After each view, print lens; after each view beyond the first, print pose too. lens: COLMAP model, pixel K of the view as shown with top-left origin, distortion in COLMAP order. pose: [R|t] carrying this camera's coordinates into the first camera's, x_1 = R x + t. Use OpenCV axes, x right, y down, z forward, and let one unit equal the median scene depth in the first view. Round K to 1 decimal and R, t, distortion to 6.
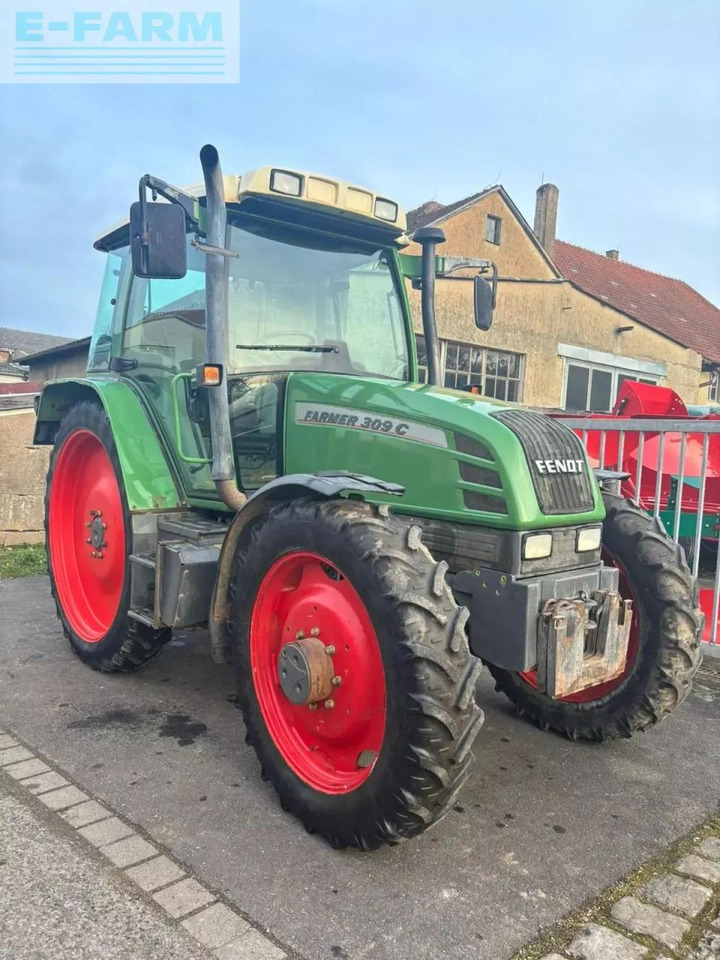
lens RADIAL K [[722.6, 0, 349.8], [0, 722.6, 484.0], [0, 0, 1]] dist [0.047175, -0.046467]
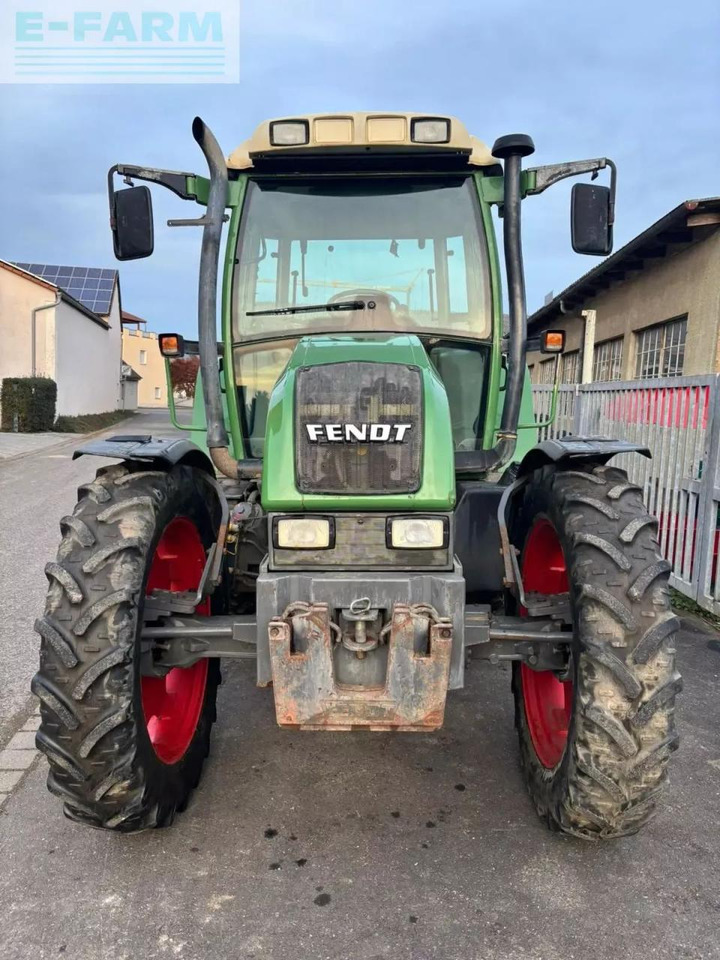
lens RADIAL K [[722.6, 0, 354.4], [0, 722.6, 478.2], [0, 0, 1]] dist [0.047175, -0.046467]
pose [[0.763926, 0.044685, -0.643754, 0.751774], [-0.029134, 0.998971, 0.034768, -0.002507], [0.644645, -0.007805, 0.764442, 0.409186]]
